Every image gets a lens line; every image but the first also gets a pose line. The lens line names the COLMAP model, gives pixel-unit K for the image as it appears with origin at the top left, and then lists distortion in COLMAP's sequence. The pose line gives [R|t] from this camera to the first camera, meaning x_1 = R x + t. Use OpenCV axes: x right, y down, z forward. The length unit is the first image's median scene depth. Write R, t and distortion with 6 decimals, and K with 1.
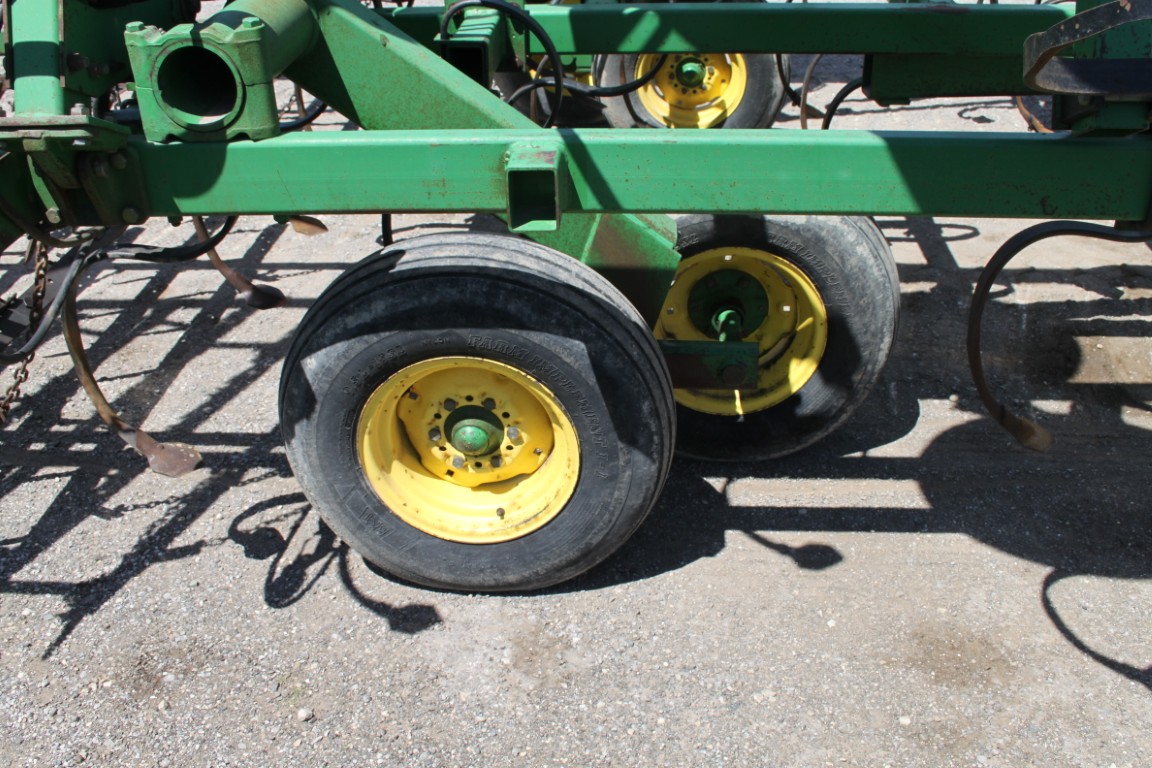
lens RADIAL K [[1162.1, 0, 576.0], [0, 1162.1, 384.0], [0, 0, 1]] dist [-0.213738, 0.403238]
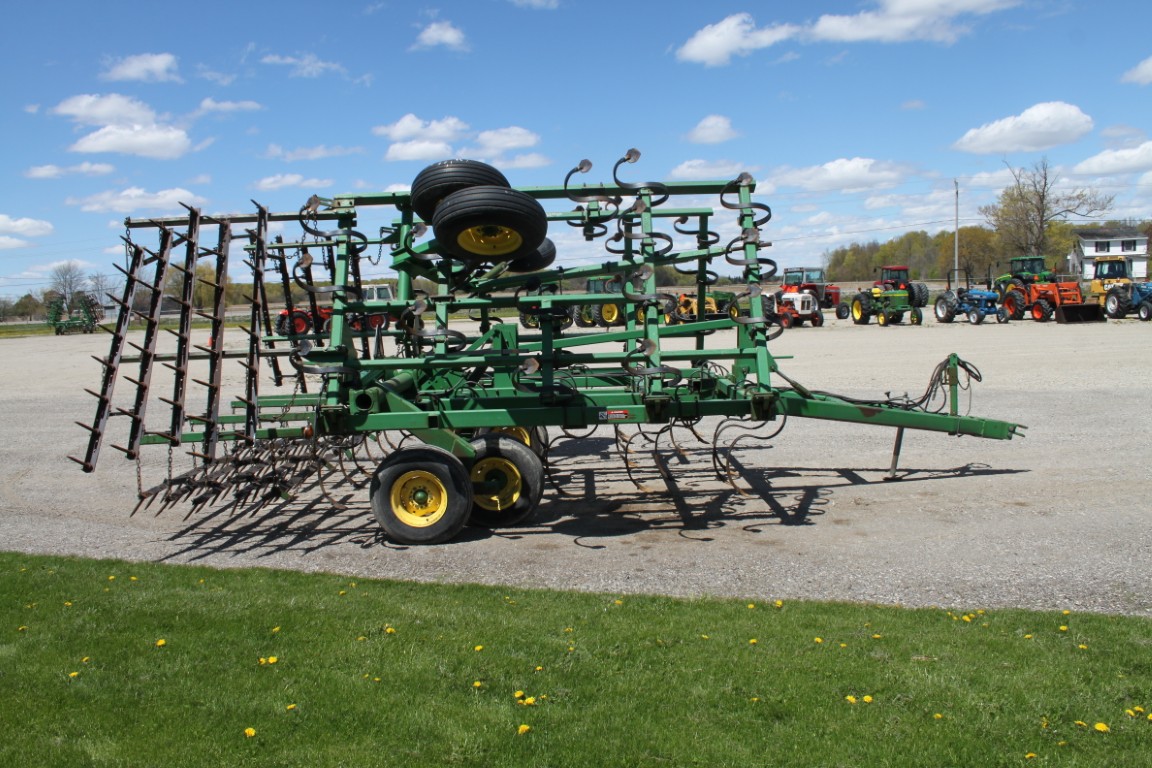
lens RADIAL K [[960.0, 0, 576.0], [0, 960.0, 384.0], [0, 0, 1]] dist [-0.198679, 0.223861]
pose [[0.997958, -0.011271, 0.062873, 0.228718], [0.036846, 0.905610, -0.422509, 1.041407], [-0.052176, 0.423963, 0.904175, -2.012474]]
